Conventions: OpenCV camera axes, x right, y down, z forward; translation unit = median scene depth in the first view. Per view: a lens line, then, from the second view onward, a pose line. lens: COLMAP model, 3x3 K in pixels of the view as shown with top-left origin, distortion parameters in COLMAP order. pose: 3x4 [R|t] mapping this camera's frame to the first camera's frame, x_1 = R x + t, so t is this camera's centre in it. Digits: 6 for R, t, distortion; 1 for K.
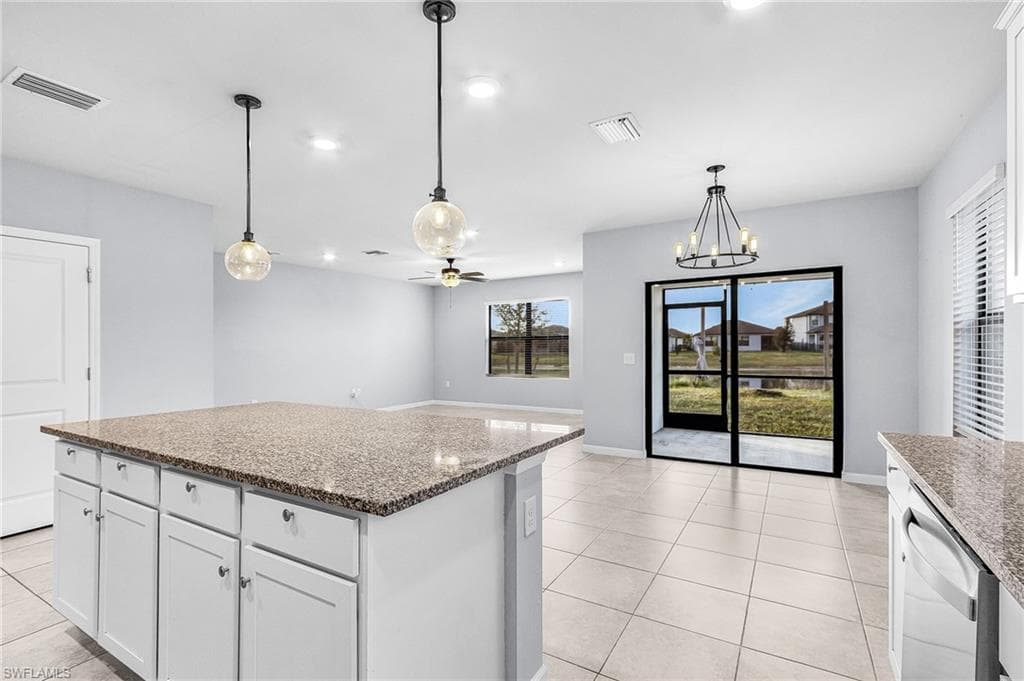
lens RADIAL K [[473.3, 0, 509.0], [0, 473.3, 343.0], [0, 0, 1]] dist [-0.001119, 0.000760]
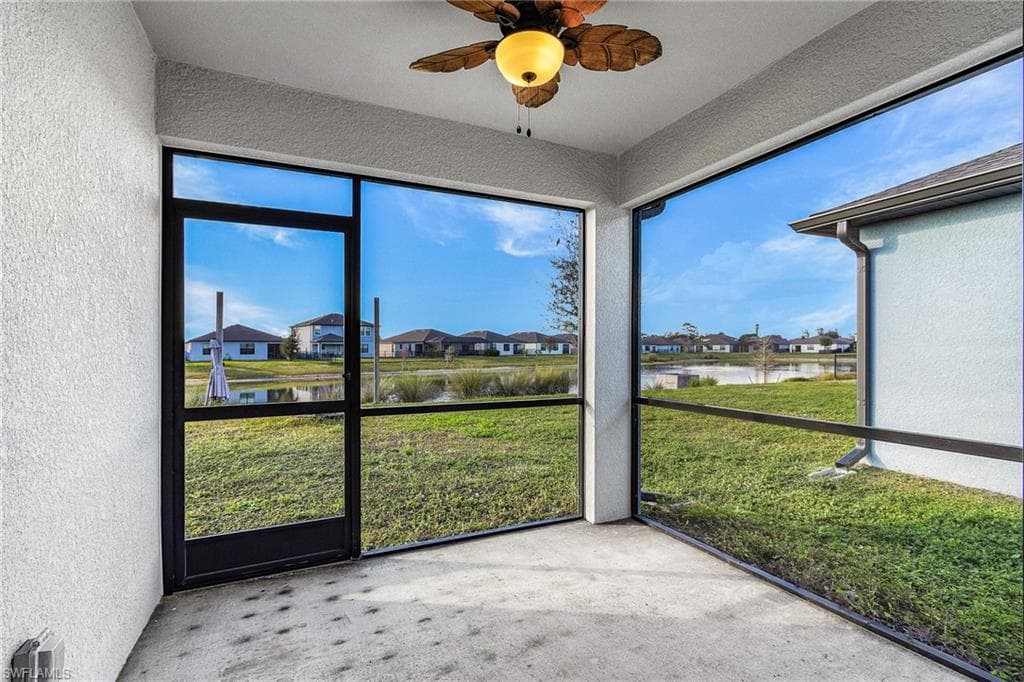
lens RADIAL K [[473.3, 0, 514.2], [0, 473.3, 348.6], [0, 0, 1]] dist [-0.001119, 0.000760]
pose [[0.554061, 0.010597, 0.832408, 0.195816], [-0.003464, 0.999940, -0.010424, 0.021180], [-0.832469, 0.002892, 0.554064, 0.639964]]
